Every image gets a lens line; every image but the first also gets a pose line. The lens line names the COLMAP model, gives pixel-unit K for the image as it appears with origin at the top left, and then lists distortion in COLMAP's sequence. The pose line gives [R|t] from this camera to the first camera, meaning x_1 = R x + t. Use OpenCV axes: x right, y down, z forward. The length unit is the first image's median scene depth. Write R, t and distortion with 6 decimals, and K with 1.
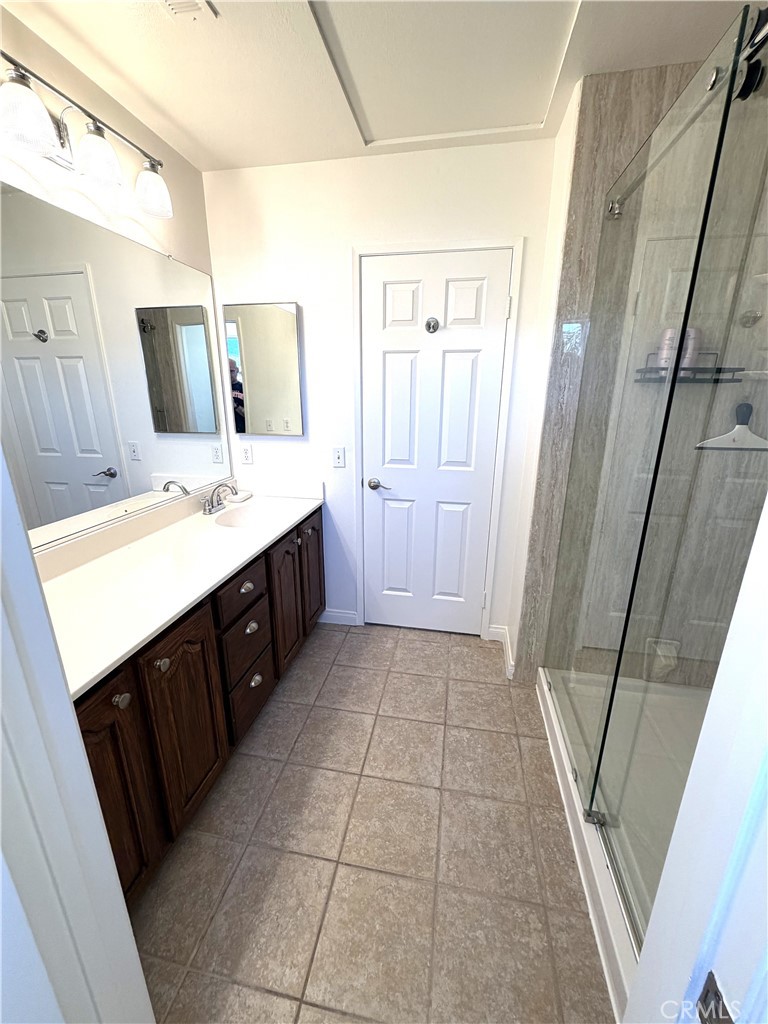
lens RADIAL K [[409.5, 0, 383.0], [0, 409.5, 511.1], [0, 0, 1]] dist [0.001258, 0.000265]
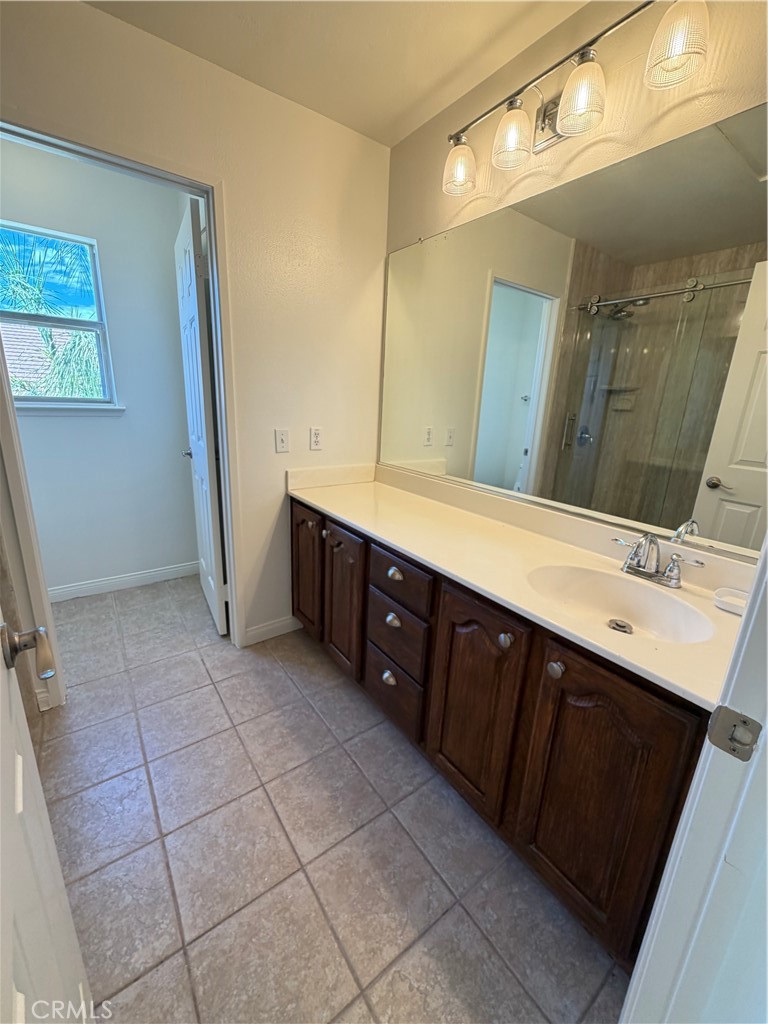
lens RADIAL K [[409.5, 0, 380.8], [0, 409.5, 509.4], [0, 0, 1]] dist [0.001258, 0.000265]
pose [[-0.683191, 0.164099, -0.711563, 0.285903], [-0.250222, 0.862826, 0.439227, -0.303196], [0.686032, 0.478125, -0.548413, 1.293038]]
